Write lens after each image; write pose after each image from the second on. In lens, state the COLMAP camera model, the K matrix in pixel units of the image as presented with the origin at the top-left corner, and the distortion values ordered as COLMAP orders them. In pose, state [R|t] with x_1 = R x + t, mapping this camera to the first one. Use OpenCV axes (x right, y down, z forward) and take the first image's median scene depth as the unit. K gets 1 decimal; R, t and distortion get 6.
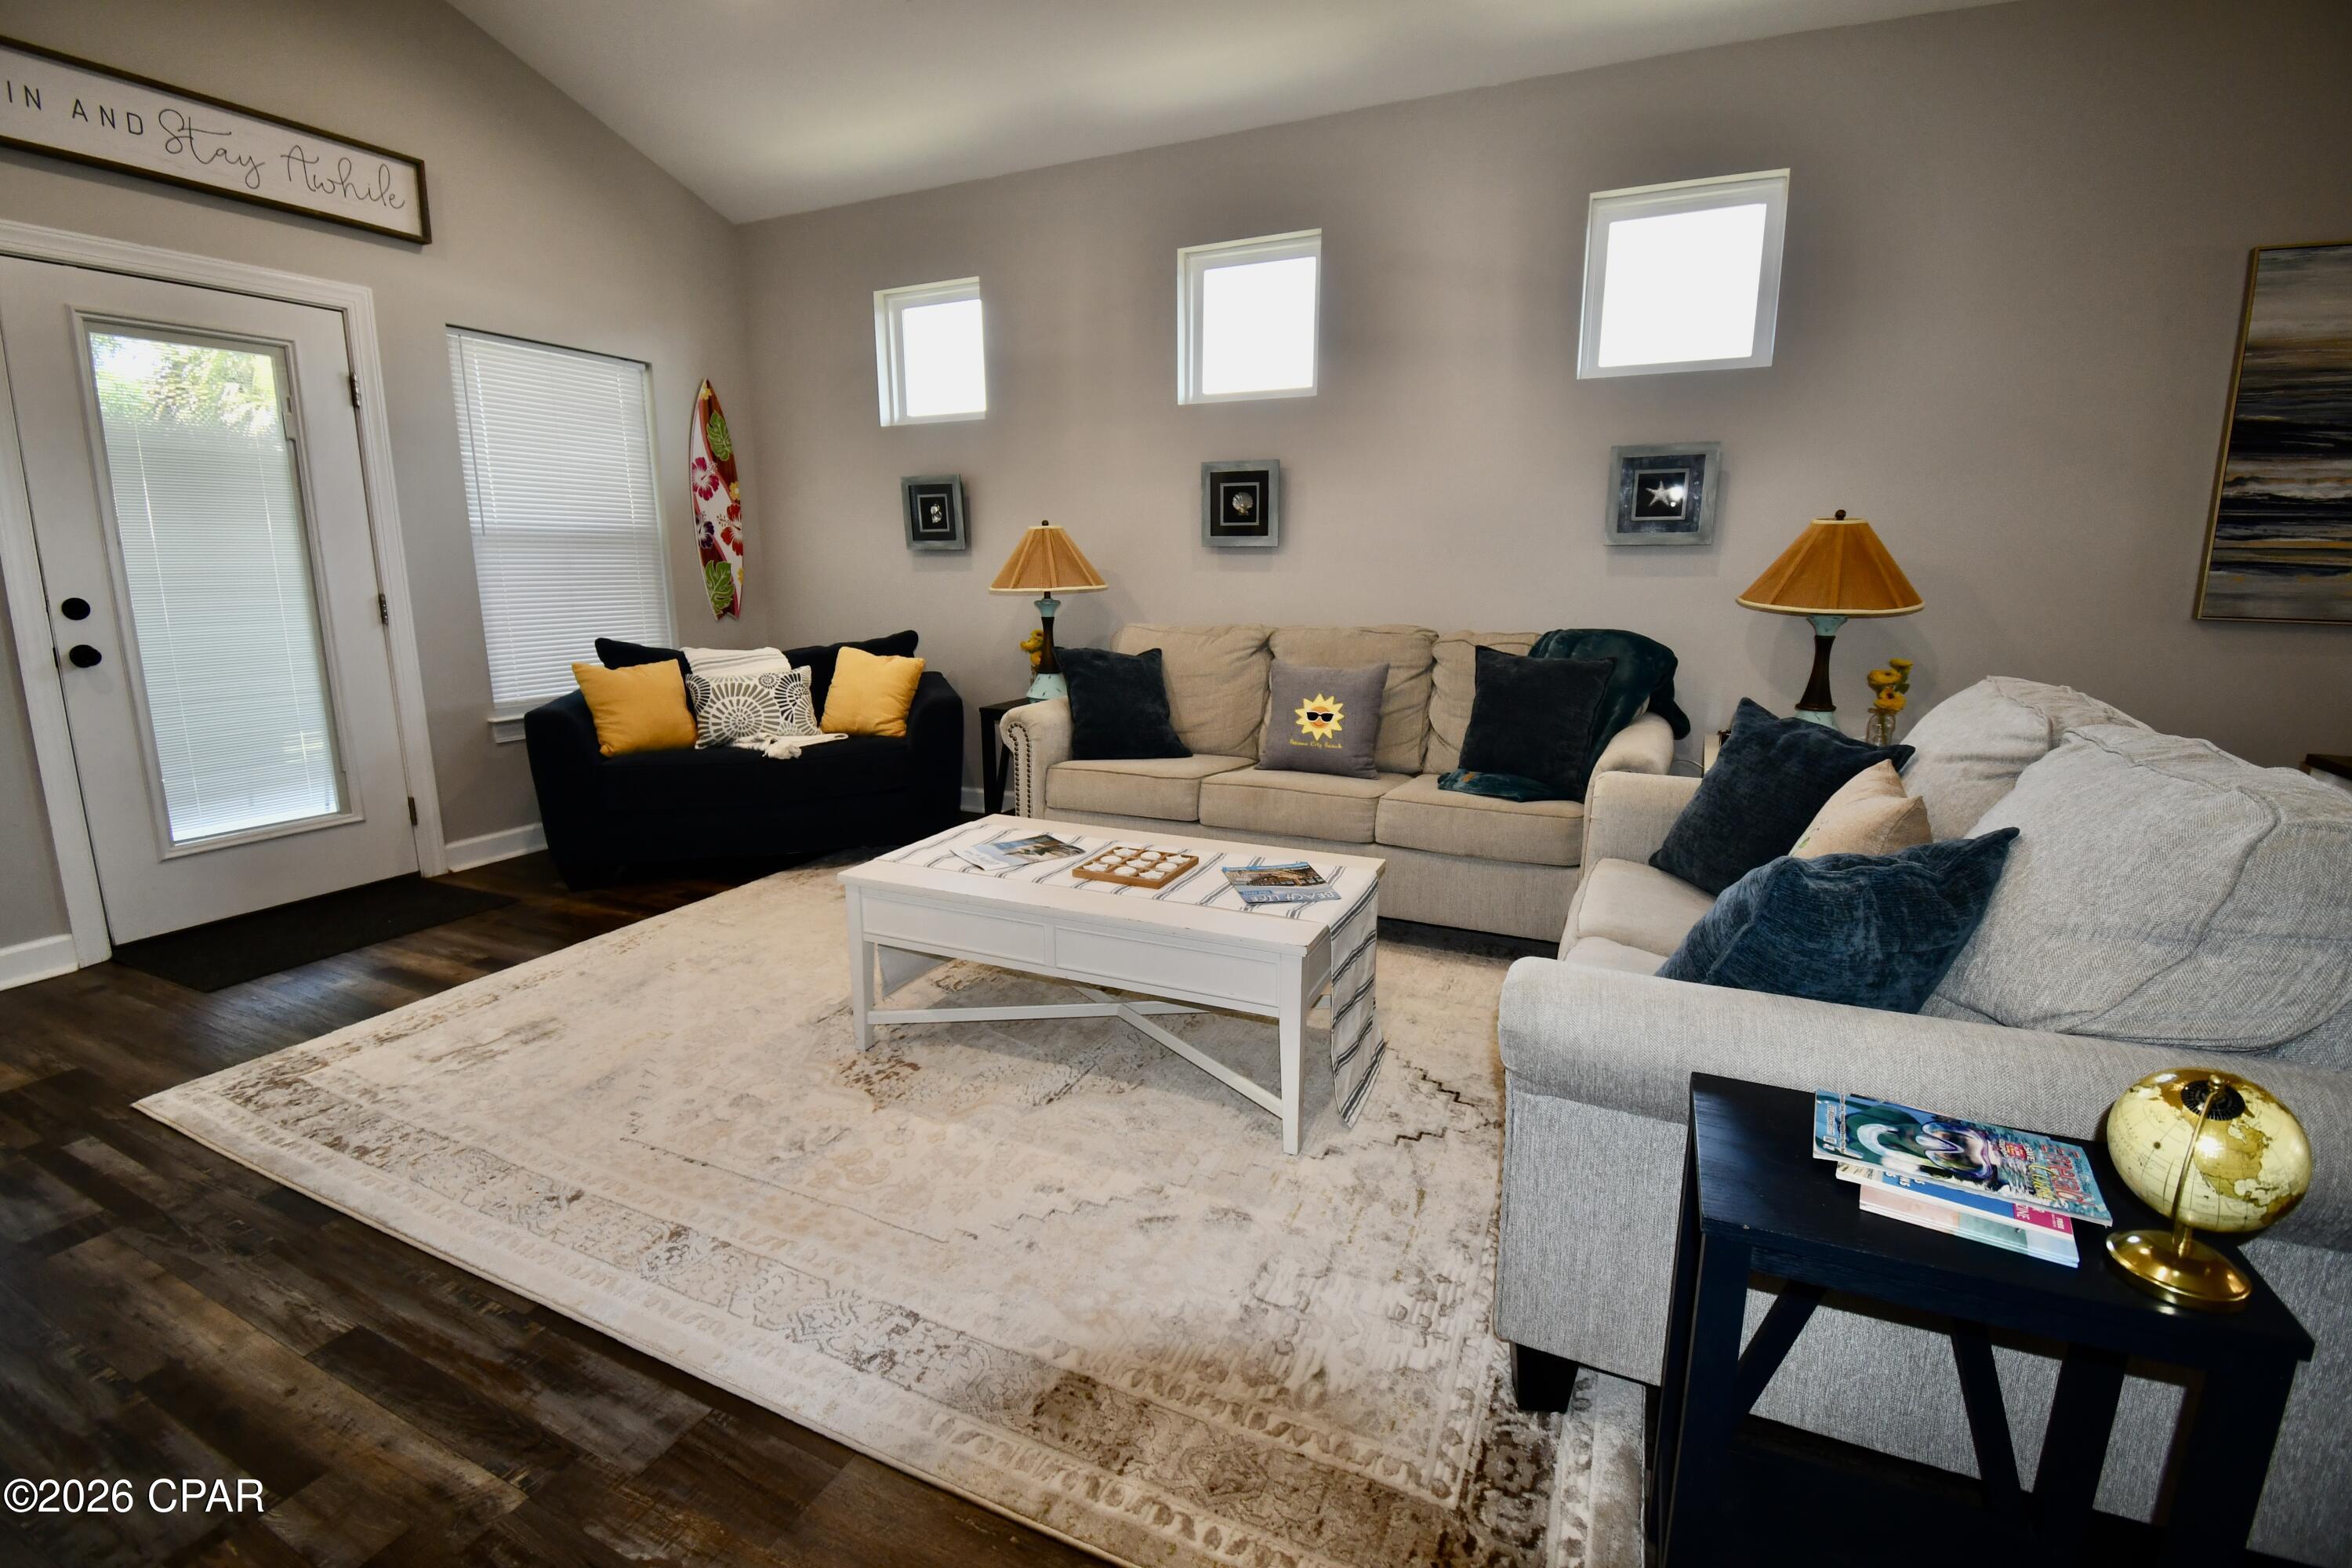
lens RADIAL K [[1036.2, 0, 1174.0], [0, 1036.2, 770.6], [0, 0, 1]] dist [0.020323, -0.025879]
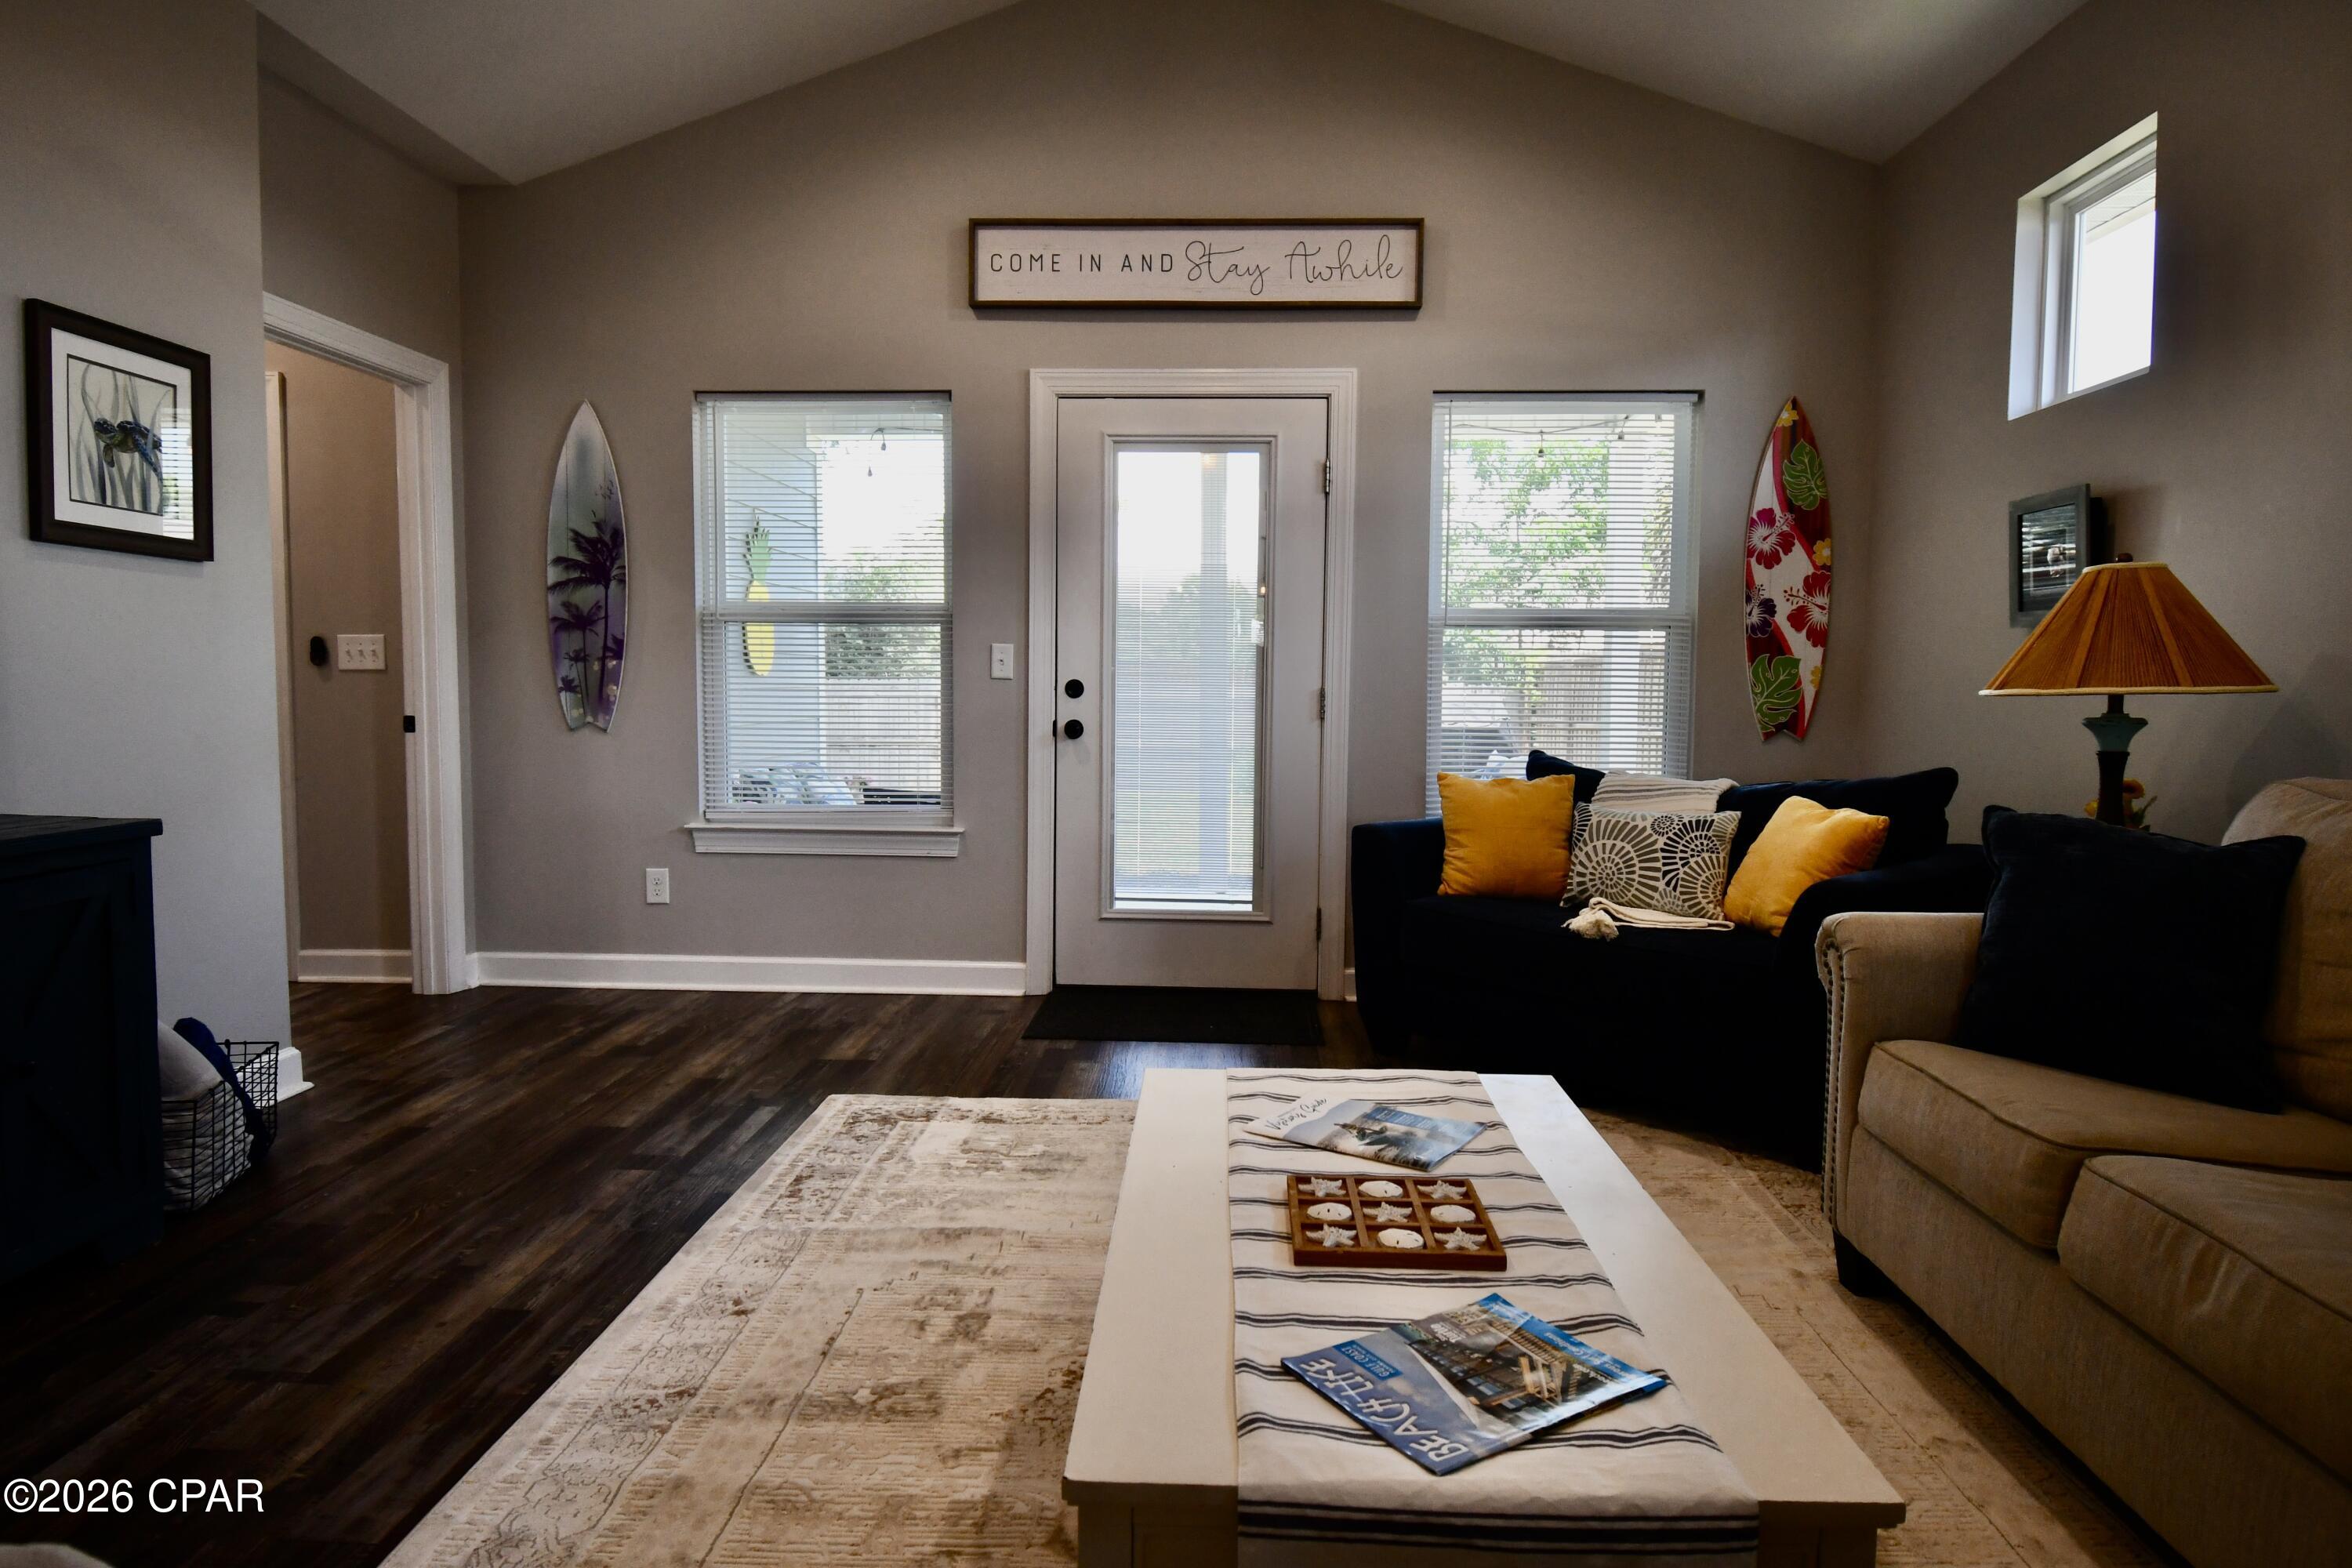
lens RADIAL K [[1378.3, 0, 1175.6], [0, 1378.3, 770.3], [0, 0, 1]] dist [0.002594, -0.000249]
pose [[0.381974, 0.064074, -0.921949, 0.380220], [-0.189579, 0.981811, -0.010311, -0.065964], [0.904520, 0.178721, 0.387173, 0.468084]]
